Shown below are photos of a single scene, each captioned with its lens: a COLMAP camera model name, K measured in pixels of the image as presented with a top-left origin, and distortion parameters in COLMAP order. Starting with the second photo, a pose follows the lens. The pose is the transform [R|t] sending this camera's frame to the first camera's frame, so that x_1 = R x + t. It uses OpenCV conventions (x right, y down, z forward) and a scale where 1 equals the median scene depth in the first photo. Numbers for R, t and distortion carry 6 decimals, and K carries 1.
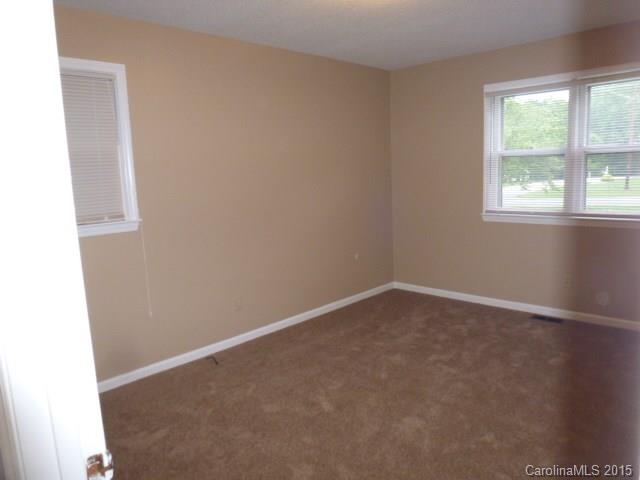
lens RADIAL K [[464.3, 0, 322.8], [0, 464.3, 247.9], [0, 0, 1]] dist [-0.041786, 0.006834]
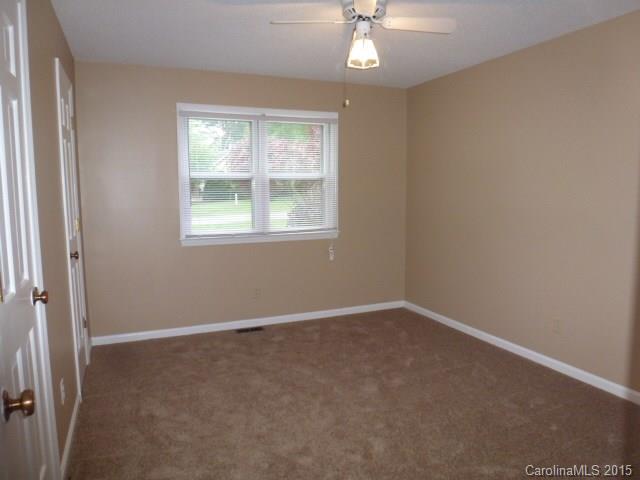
lens RADIAL K [[464.3, 0, 322.8], [0, 464.3, 247.9], [0, 0, 1]] dist [-0.041786, 0.006834]
pose [[0.389160, -0.080983, 0.917604, -0.421647], [0.138055, 0.990005, 0.028823, -0.046495], [-0.910767, 0.115463, 0.396450, 0.392287]]
